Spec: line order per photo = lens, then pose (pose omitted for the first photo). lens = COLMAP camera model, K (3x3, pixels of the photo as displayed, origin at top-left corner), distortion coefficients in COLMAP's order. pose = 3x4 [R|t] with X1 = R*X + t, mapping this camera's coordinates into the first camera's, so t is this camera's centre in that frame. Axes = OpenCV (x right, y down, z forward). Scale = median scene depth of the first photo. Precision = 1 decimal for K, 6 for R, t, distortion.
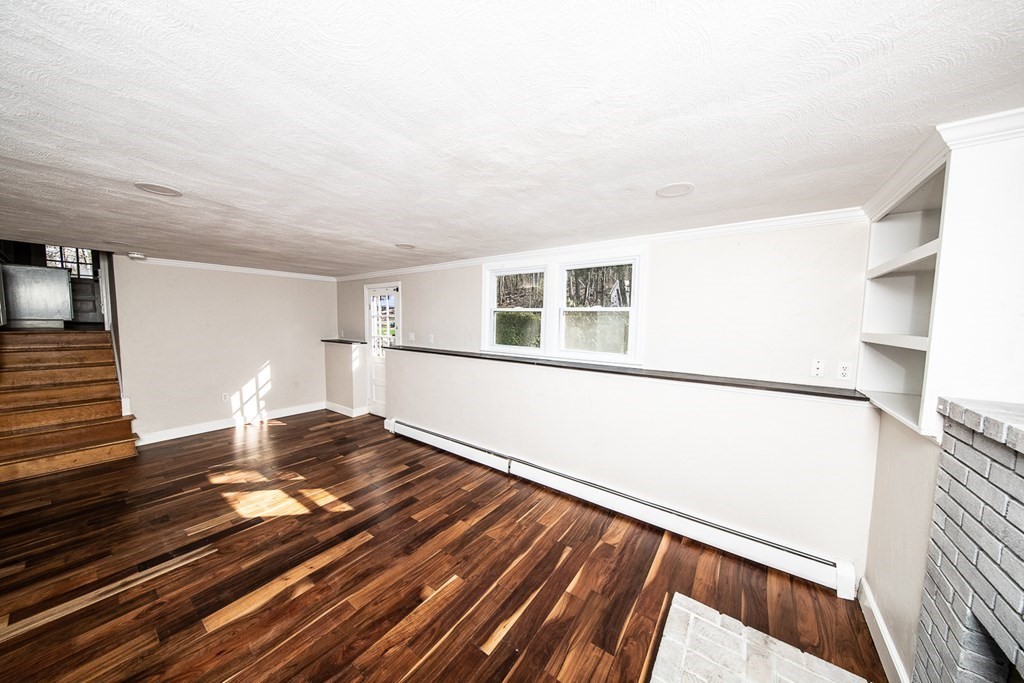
lens RADIAL K [[323.8, 0, 514.2], [0, 323.8, 345.0], [0, 0, 1]] dist [0.010684, -0.004523]
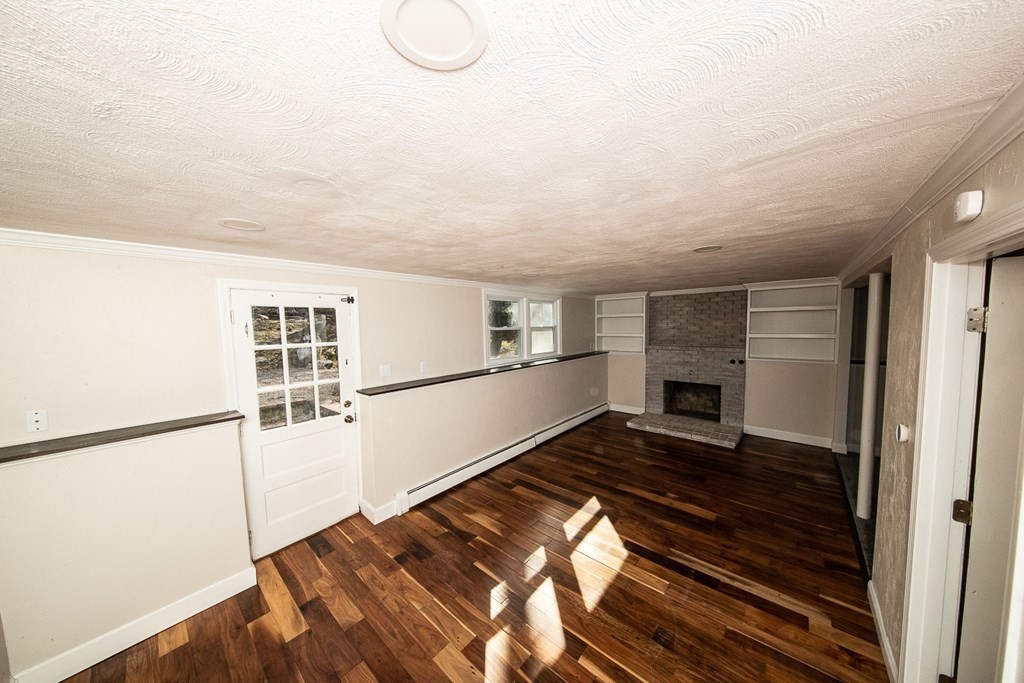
lens RADIAL K [[323.8, 0, 514.2], [0, 323.8, 345.0], [0, 0, 1]] dist [0.010684, -0.004523]
pose [[0.082575, -0.084559, 0.992991, -1.399319], [0.095883, 0.992446, 0.076539, -0.151022], [-0.991962, 0.088891, 0.090059, 0.950109]]
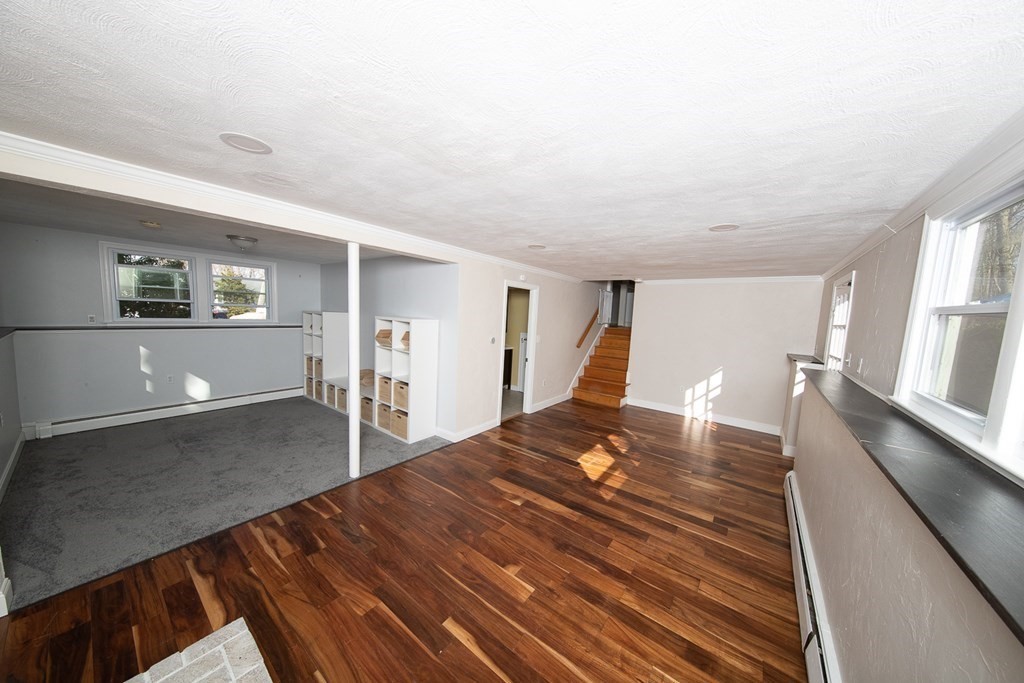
lens RADIAL K [[323.8, 0, 514.2], [0, 323.8, 345.0], [0, 0, 1]] dist [0.010684, -0.004523]
pose [[-0.021426, 0.081559, -0.996438, 0.438750], [-0.122314, 0.988966, 0.083578, -0.038050], [0.992260, 0.123669, -0.011214, 0.544864]]
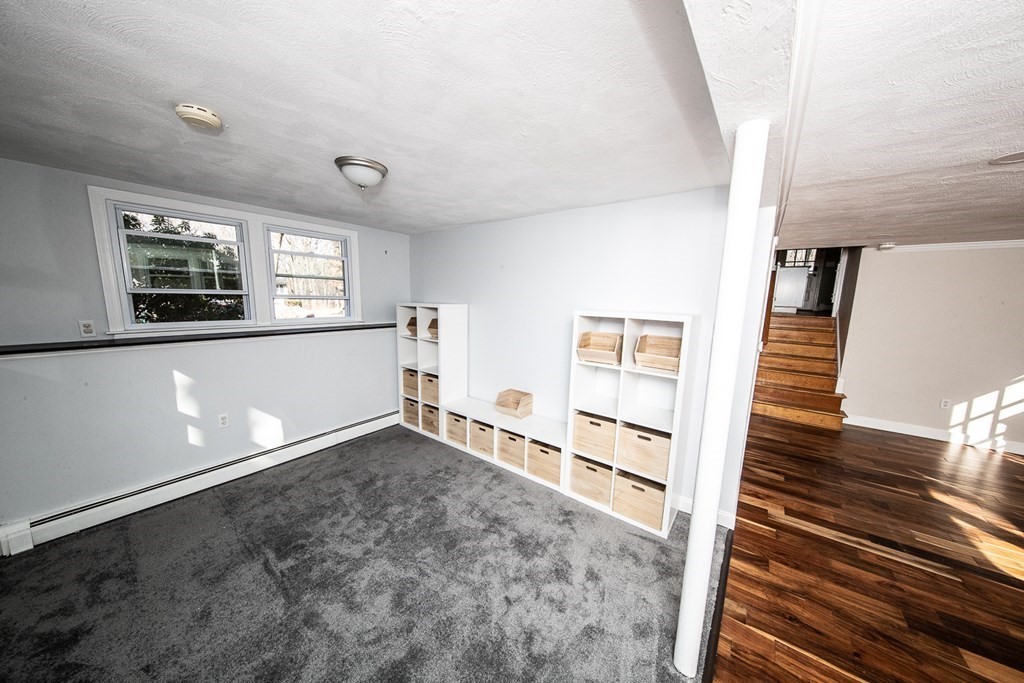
lens RADIAL K [[327.2, 0, 513.8], [0, 327.2, 344.2], [0, 0, 1]] dist [-0.000567, -0.000208]
pose [[-0.018030, 0.132256, -0.991052, -0.084520], [-0.100560, 0.985947, 0.133404, 0.013101], [0.994768, 0.102065, -0.004477, -0.158141]]
